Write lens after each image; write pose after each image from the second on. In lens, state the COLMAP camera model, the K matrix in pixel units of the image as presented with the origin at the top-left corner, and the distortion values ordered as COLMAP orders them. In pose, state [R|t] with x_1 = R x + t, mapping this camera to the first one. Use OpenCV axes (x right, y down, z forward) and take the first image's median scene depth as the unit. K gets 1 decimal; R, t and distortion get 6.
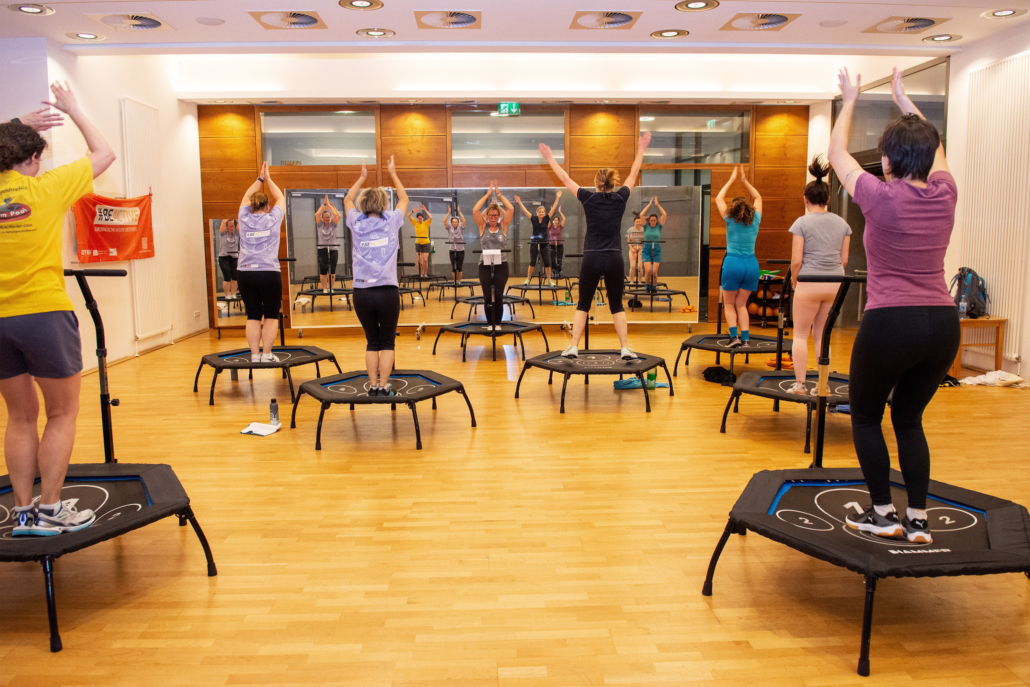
lens RADIAL K [[750.6, 0, 510.2], [0, 750.6, 340.5], [0, 0, 1]] dist [-0.038908, -0.001890]
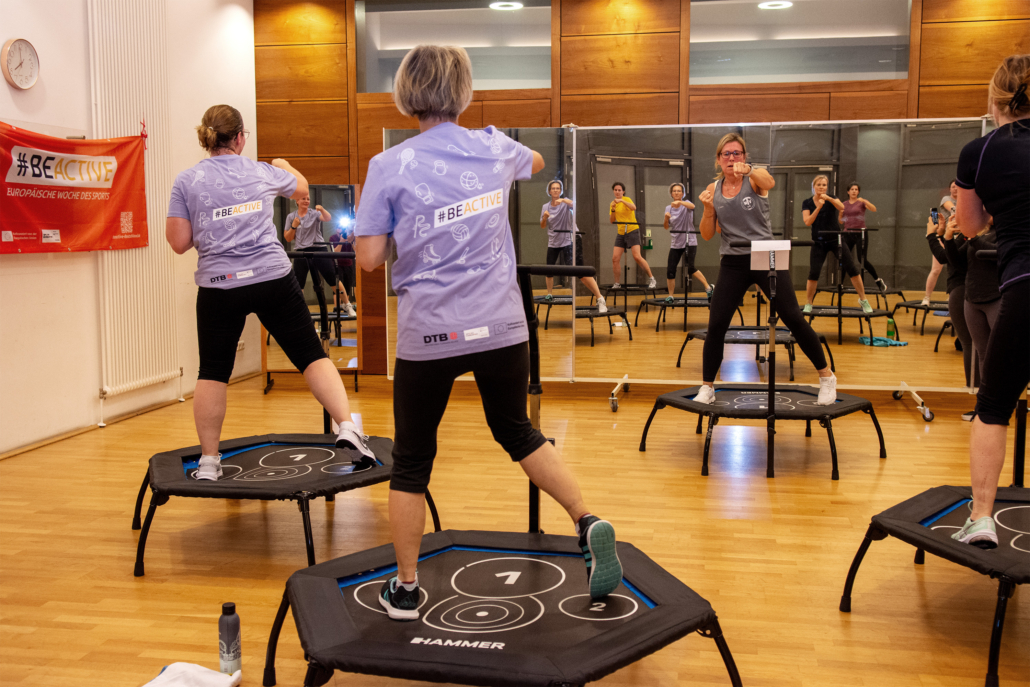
lens RADIAL K [[1047.8, 0, 513.4], [0, 1047.8, 341.9], [0, 0, 1]] dist [0.007129, 0.000000]
pose [[0.973521, 0.030922, -0.226498, -0.024261], [-0.037389, 0.999005, -0.024318, -0.026672], [0.225520, 0.032143, 0.973708, 0.245613]]
